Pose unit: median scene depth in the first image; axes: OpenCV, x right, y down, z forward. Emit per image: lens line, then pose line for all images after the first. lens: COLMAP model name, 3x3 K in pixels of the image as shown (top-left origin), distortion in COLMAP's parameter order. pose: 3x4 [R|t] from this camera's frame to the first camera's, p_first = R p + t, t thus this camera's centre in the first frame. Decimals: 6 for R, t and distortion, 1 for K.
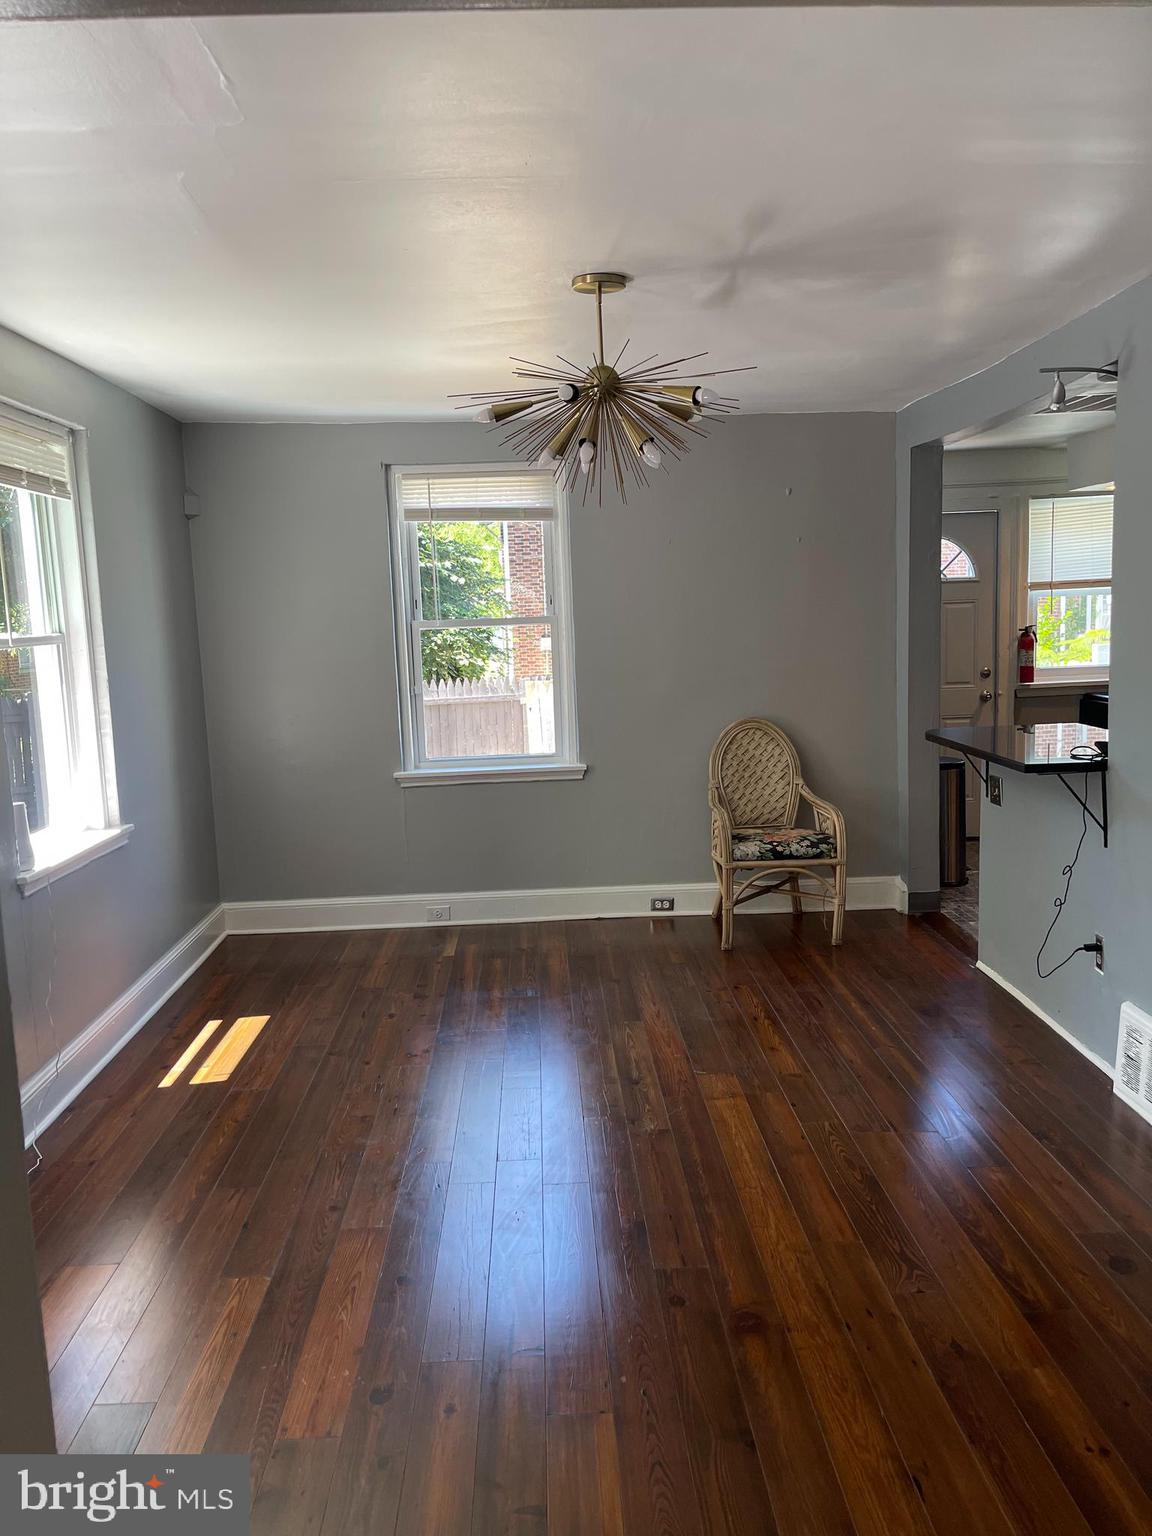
lens RADIAL K [[1162.7, 0, 594.9], [0, 1162.7, 777.0], [0, 0, 1]] dist [0.068607, -0.091704]
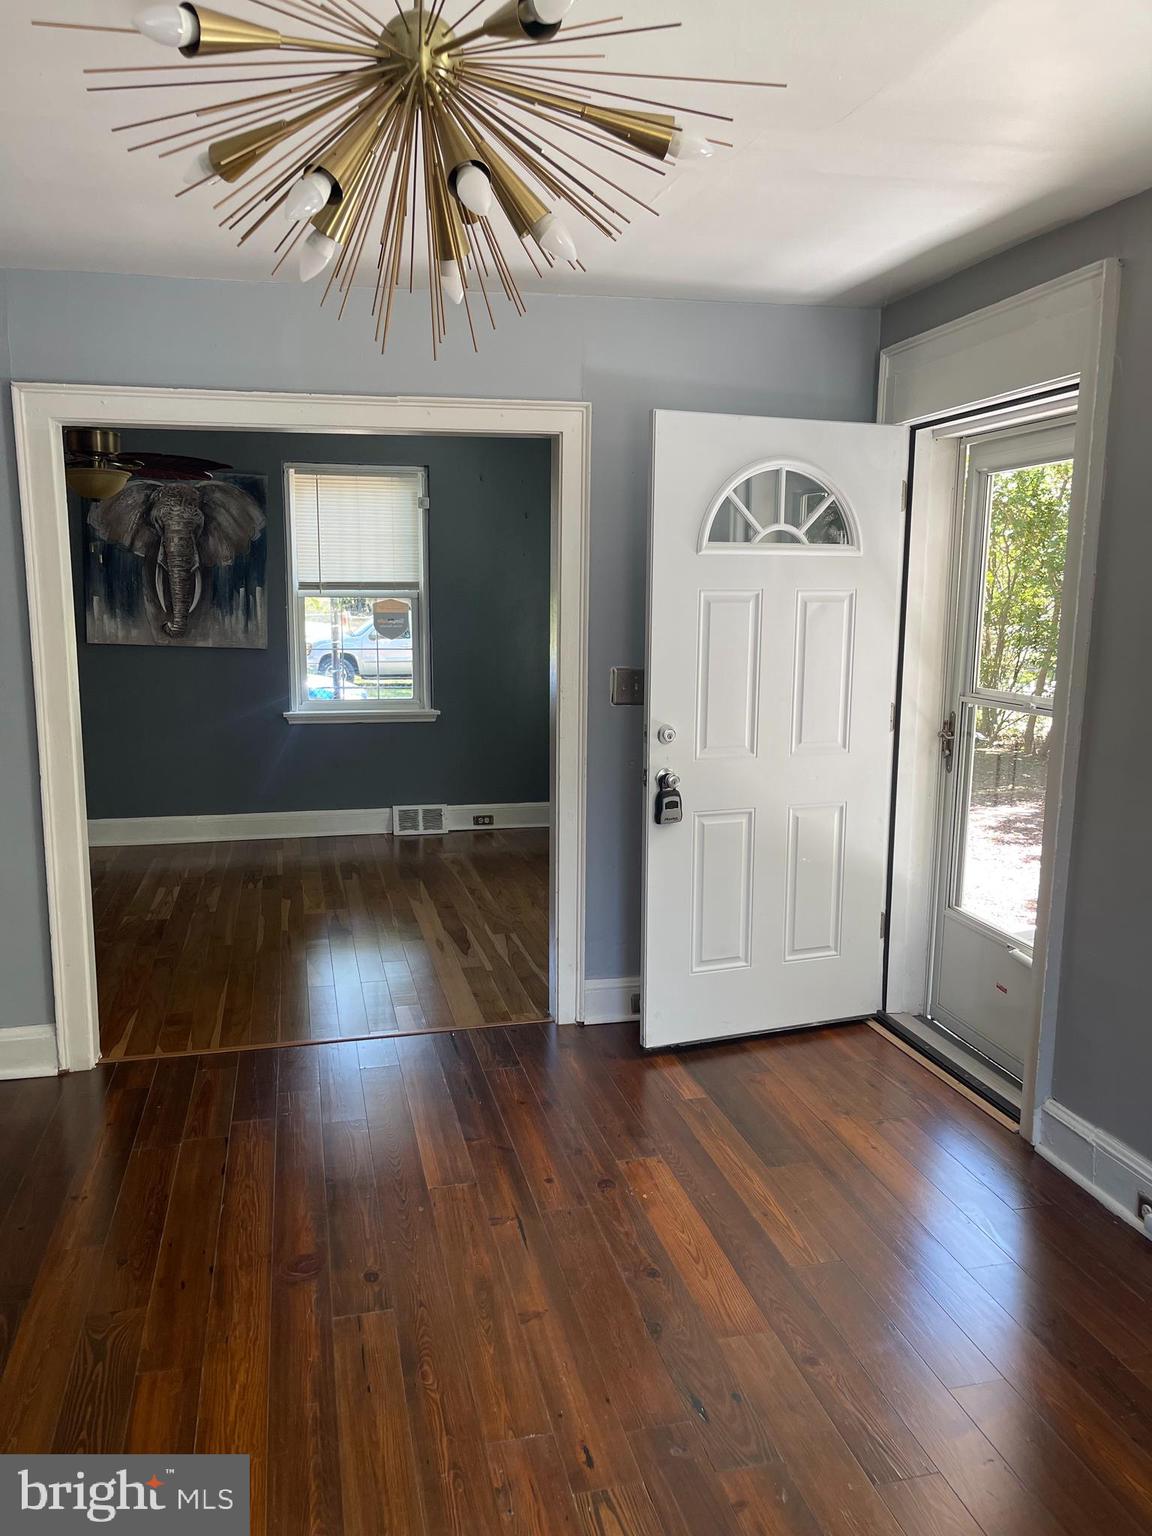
lens RADIAL K [[1162.7, 0, 594.9], [0, 1162.7, 777.0], [0, 0, 1]] dist [0.068607, -0.091704]
pose [[-0.979256, 0.060483, -0.193390, 0.044017], [0.000429, 0.955028, 0.296515, -0.232924], [0.202627, 0.290281, -0.935243, 1.615972]]
